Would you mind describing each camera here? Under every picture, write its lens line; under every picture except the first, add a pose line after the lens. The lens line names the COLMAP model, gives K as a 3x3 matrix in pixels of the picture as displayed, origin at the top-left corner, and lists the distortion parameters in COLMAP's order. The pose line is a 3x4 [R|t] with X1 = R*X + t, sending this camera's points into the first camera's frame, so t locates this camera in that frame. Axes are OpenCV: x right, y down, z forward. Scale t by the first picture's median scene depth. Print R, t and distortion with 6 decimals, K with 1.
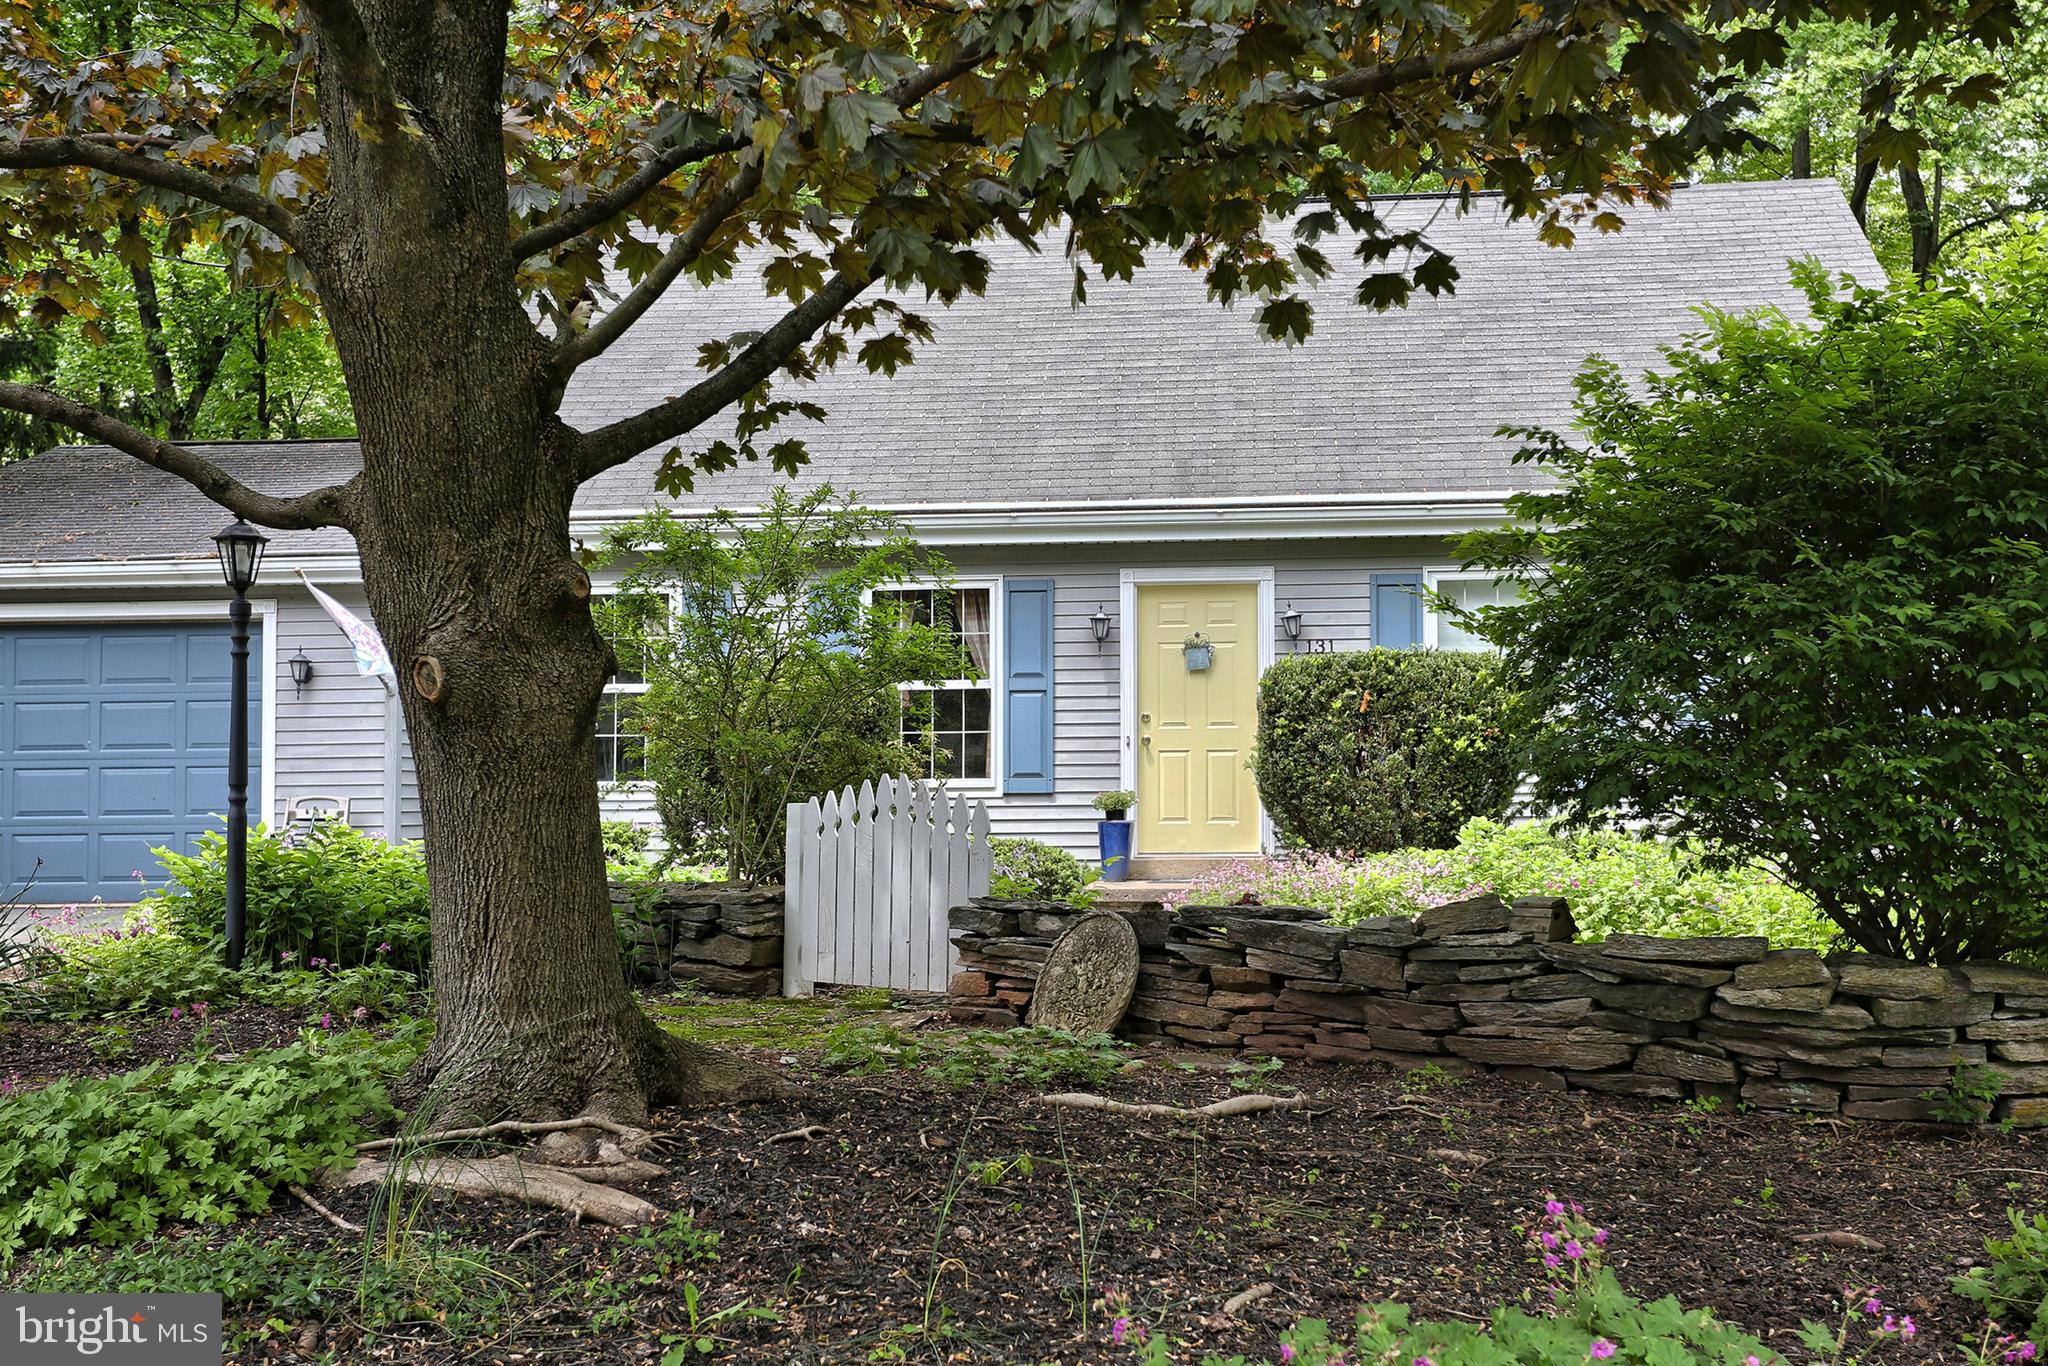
lens RADIAL K [[2353.5, 0, 1023.4], [0, 2353.5, 689.4], [0, 0, 1]] dist [-0.109178, 0.000000]
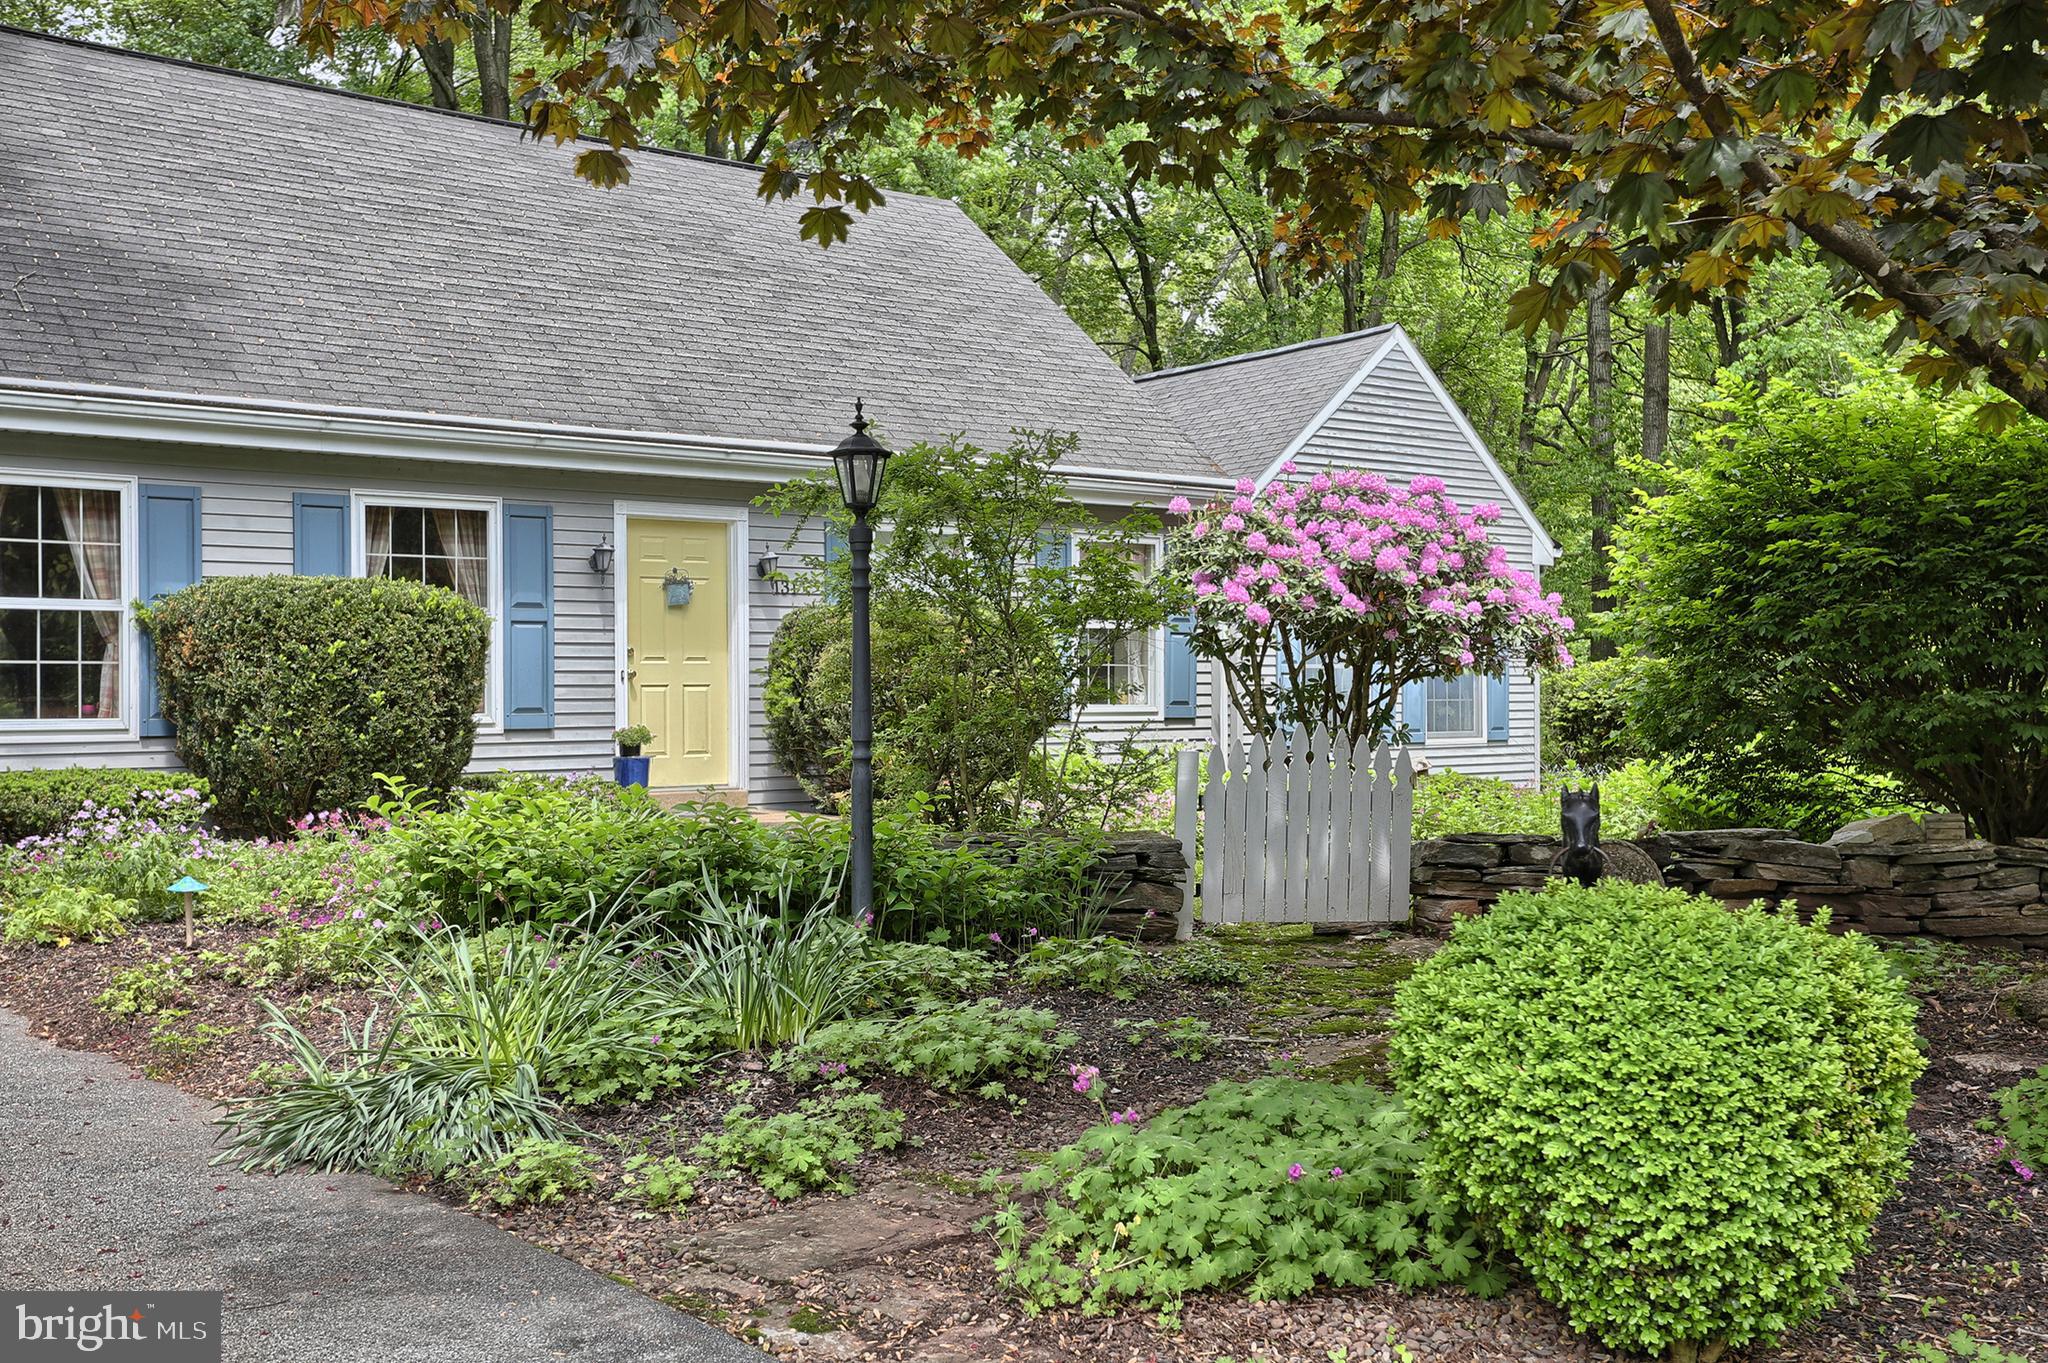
lens RADIAL K [[2265.1, 0, 1009.5], [0, 2265.1, 680.6], [0, 0, 1]] dist [0.007846, 0.000000]
pose [[0.679792, 0.007890, 0.733362, -0.538770], [-0.031867, 0.999315, 0.018788, 0.001042], [-0.732712, -0.036143, 0.679579, 0.235448]]
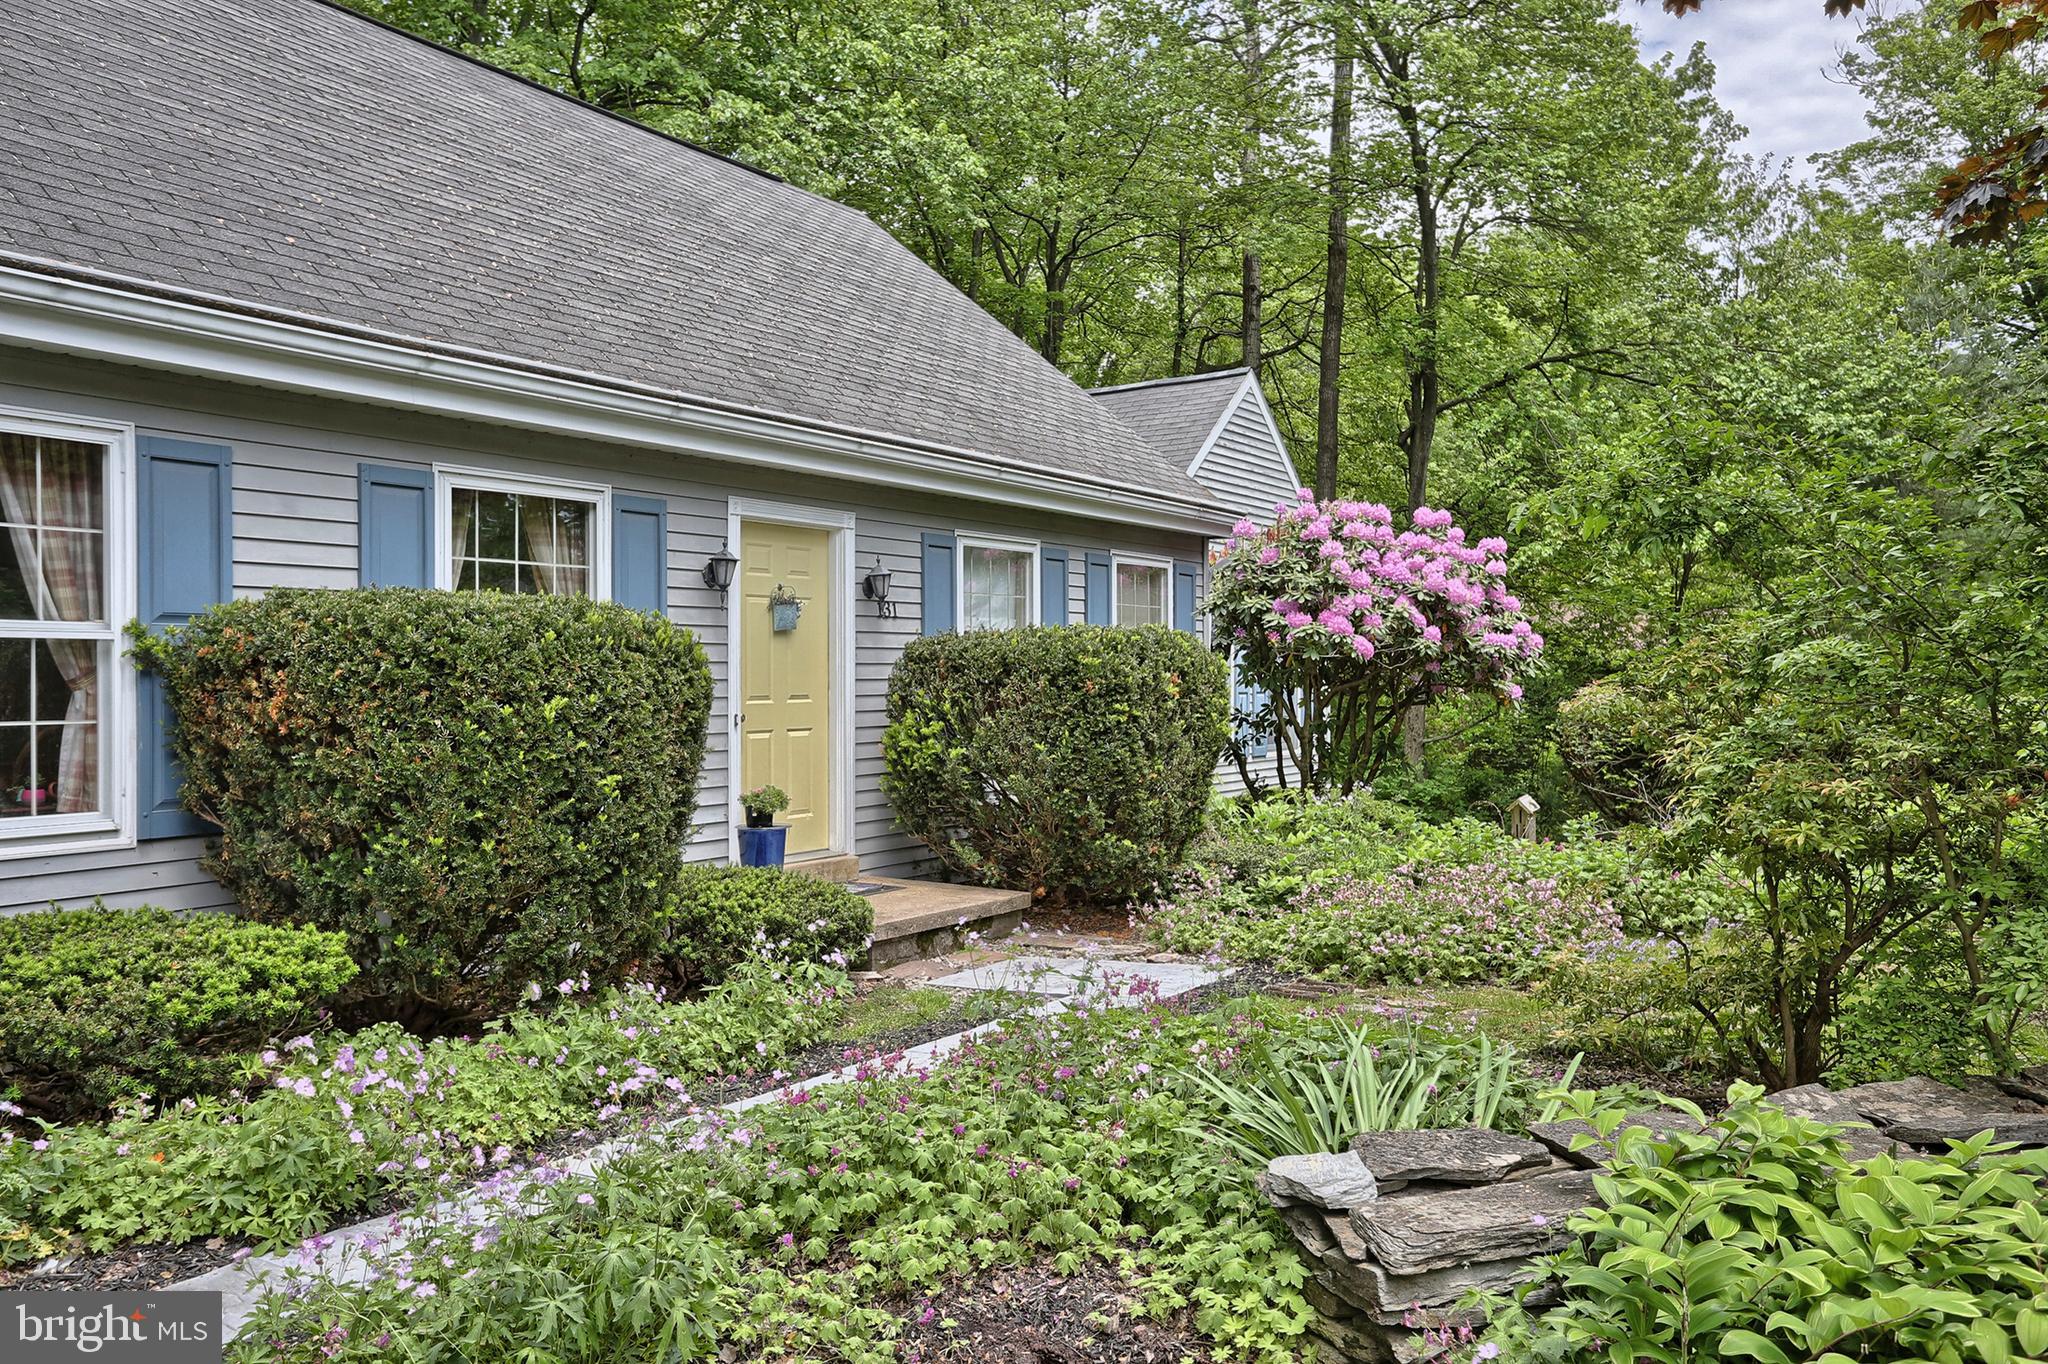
lens RADIAL K [[1632.3, 0, 1026.8], [0, 1632.3, 683.7], [0, 0, 1]] dist [-0.028591, 0.026835]
pose [[0.403390, 0.000409, 0.915028, -0.404295], [-0.043025, 0.998902, 0.018521, -0.004133], [-0.914016, -0.046841, 0.402965, 0.695756]]
